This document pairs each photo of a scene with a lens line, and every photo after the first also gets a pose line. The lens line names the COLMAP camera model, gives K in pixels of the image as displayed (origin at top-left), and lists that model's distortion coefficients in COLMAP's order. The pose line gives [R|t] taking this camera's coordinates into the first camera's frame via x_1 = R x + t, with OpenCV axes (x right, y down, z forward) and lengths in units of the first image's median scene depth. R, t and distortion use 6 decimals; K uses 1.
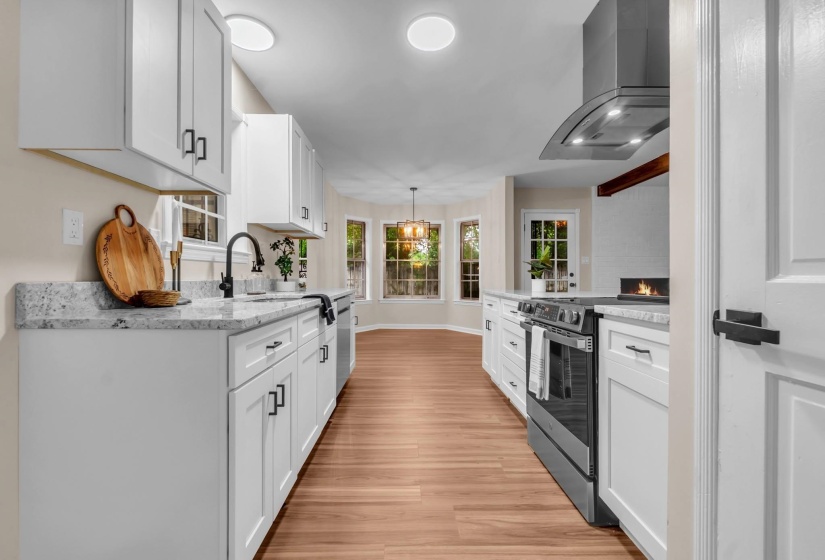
lens RADIAL K [[363.1, 0, 410.1], [0, 363.1, 280.9], [0, 0, 1]] dist [-0.007649, -0.000919]
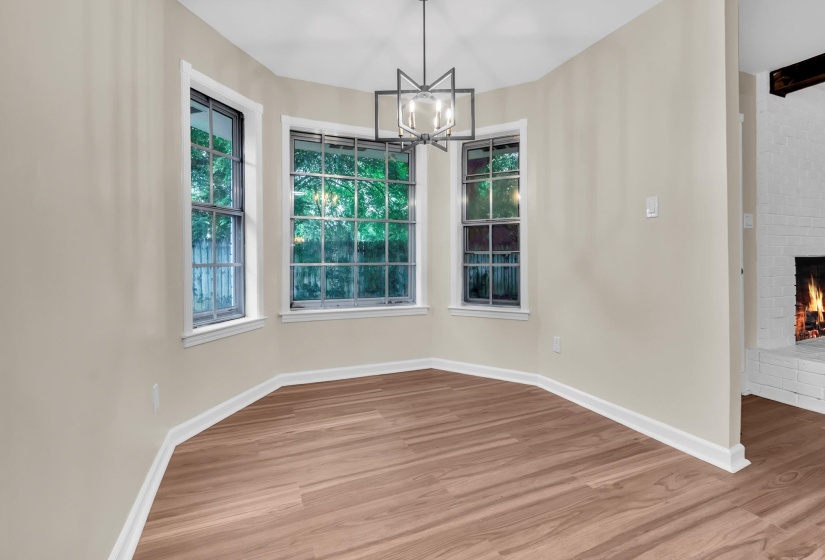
lens RADIAL K [[363.1, 0, 404.9], [0, 363.1, 260.8], [0, 0, 1]] dist [-0.007649, -0.000919]
pose [[0.930785, -0.006202, 0.365514, -0.229418], [0.008170, 0.999959, -0.003837, -0.009321], [-0.365475, 0.006557, 0.930798, 1.270937]]
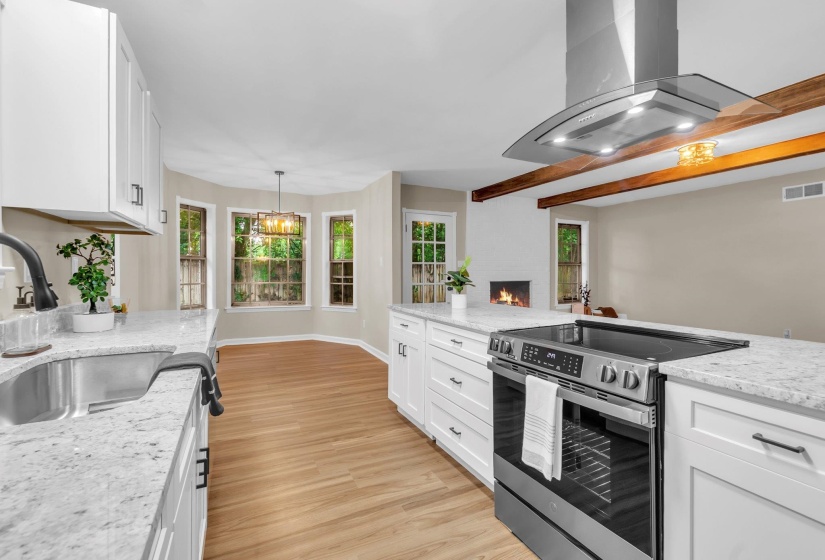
lens RADIAL K [[363.1, 0, 410.2], [0, 363.1, 271.3], [0, 0, 1]] dist [-0.007649, -0.000919]
pose [[0.904489, 0.002204, 0.426491, -0.128607], [-0.000711, 0.999993, -0.003661, -0.057526], [-0.426496, 0.003008, 0.904484, 0.267459]]
